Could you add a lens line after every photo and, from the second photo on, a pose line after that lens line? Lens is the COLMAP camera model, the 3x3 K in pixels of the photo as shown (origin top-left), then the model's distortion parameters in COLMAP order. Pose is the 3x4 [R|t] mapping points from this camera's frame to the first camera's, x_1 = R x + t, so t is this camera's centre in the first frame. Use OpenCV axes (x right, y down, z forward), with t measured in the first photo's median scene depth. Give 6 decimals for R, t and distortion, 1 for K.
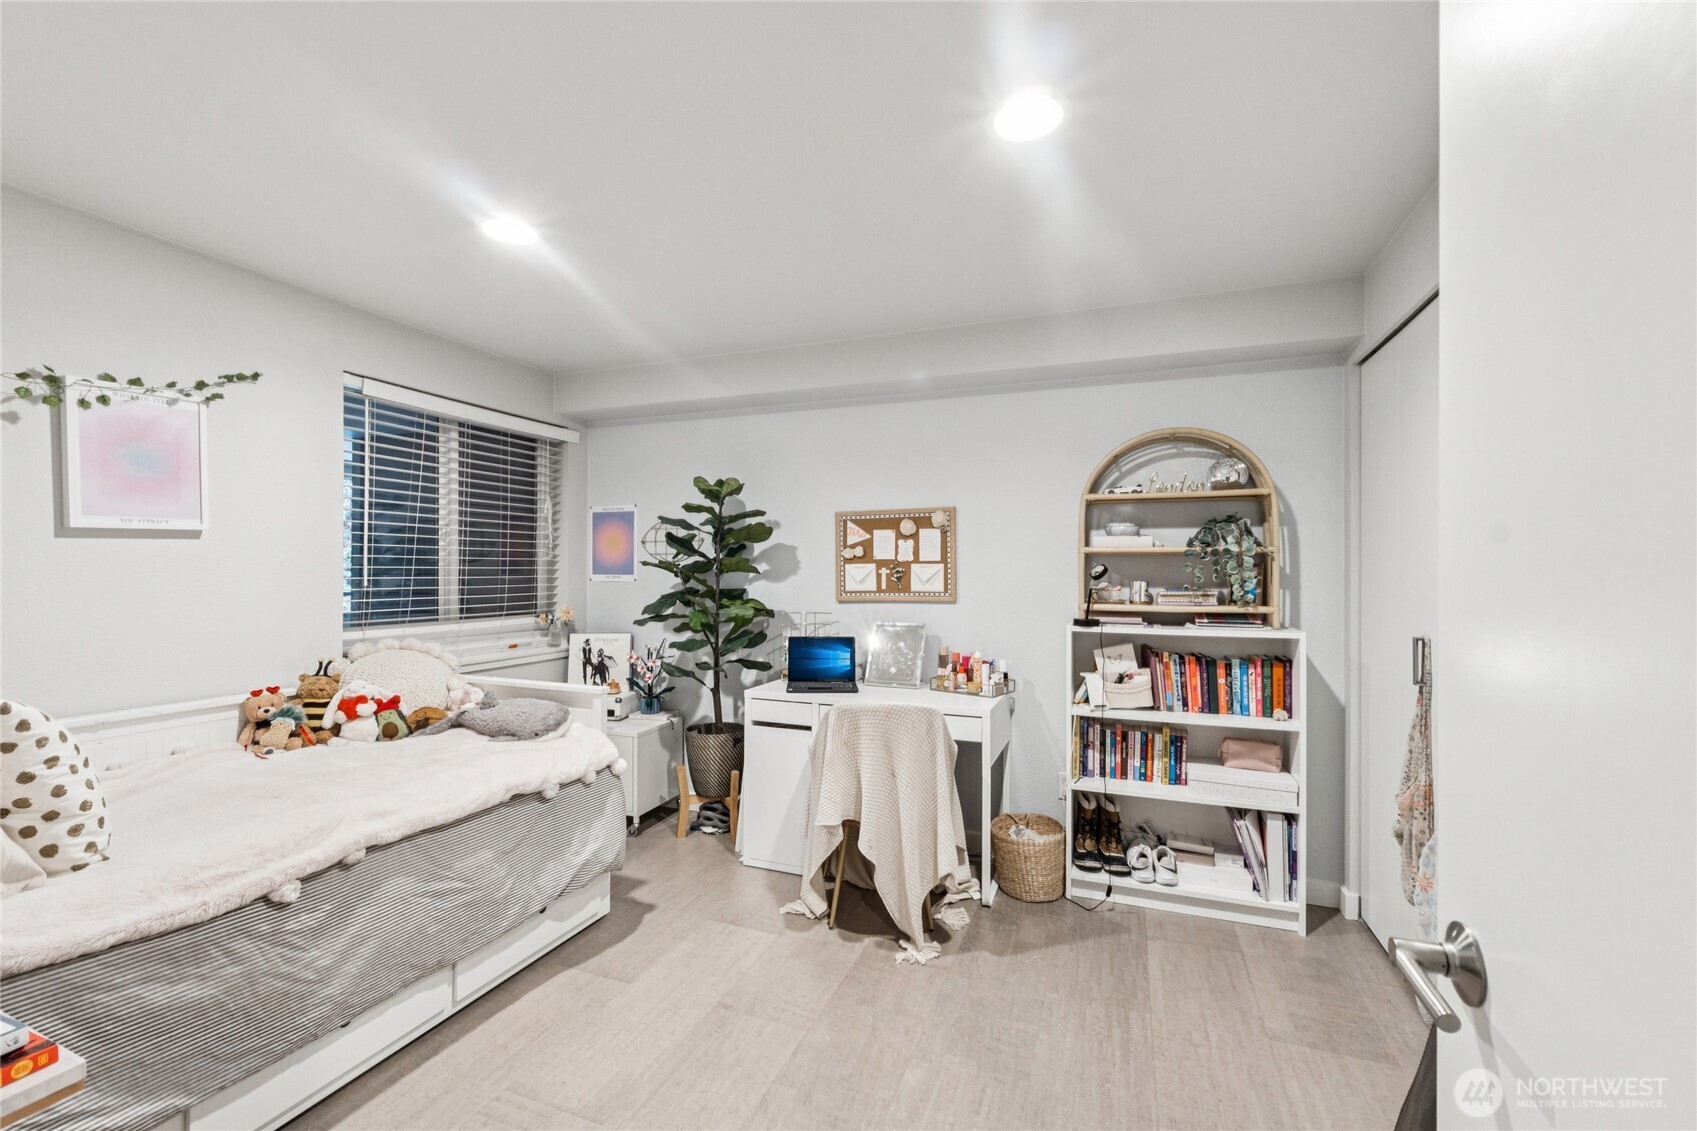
lens RADIAL K [[707.2, 0, 845.1], [0, 707.2, 564.9], [0, 0, 1]] dist [-0.003456, -0.000278]
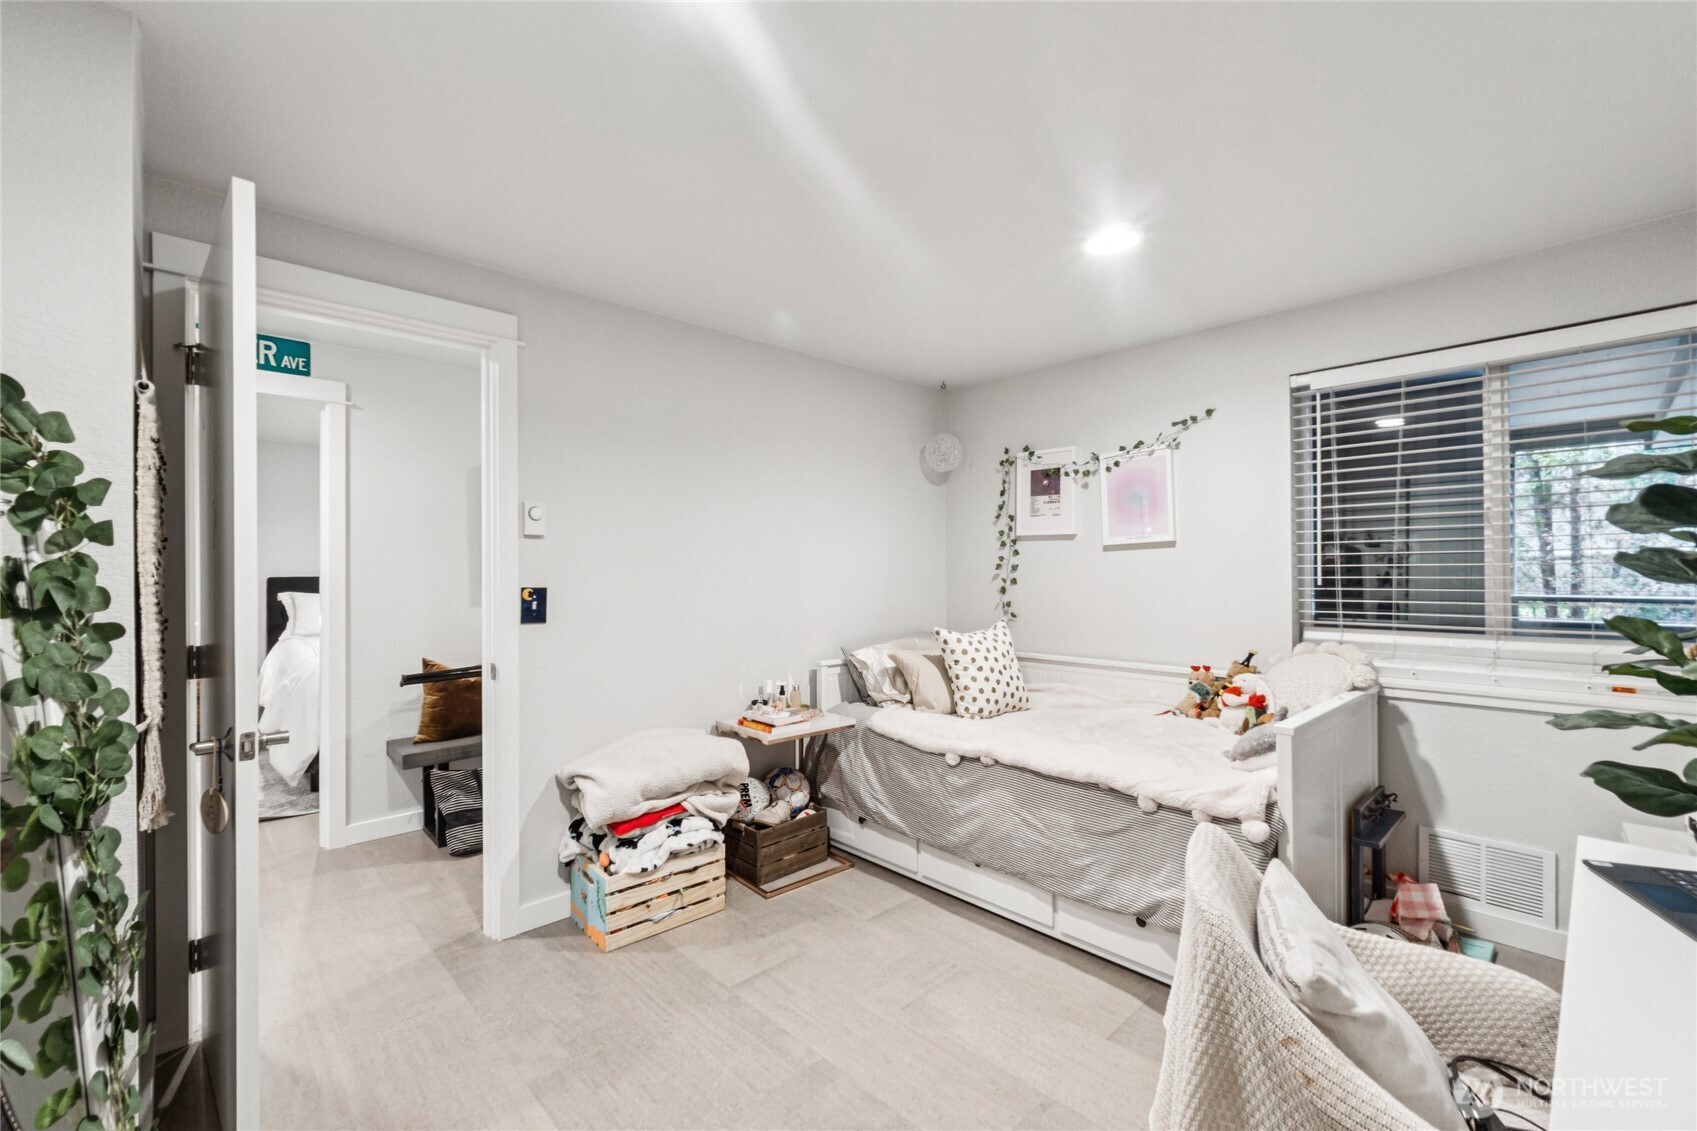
lens RADIAL K [[707.2, 0, 845.1], [0, 707.2, 564.9], [0, 0, 1]] dist [-0.003456, -0.000278]
pose [[-0.423744, -0.013219, -0.905686, 0.659824], [0.011045, 0.999744, -0.019759, 0.019357], [0.905715, -0.018376, -0.423489, 1.130854]]
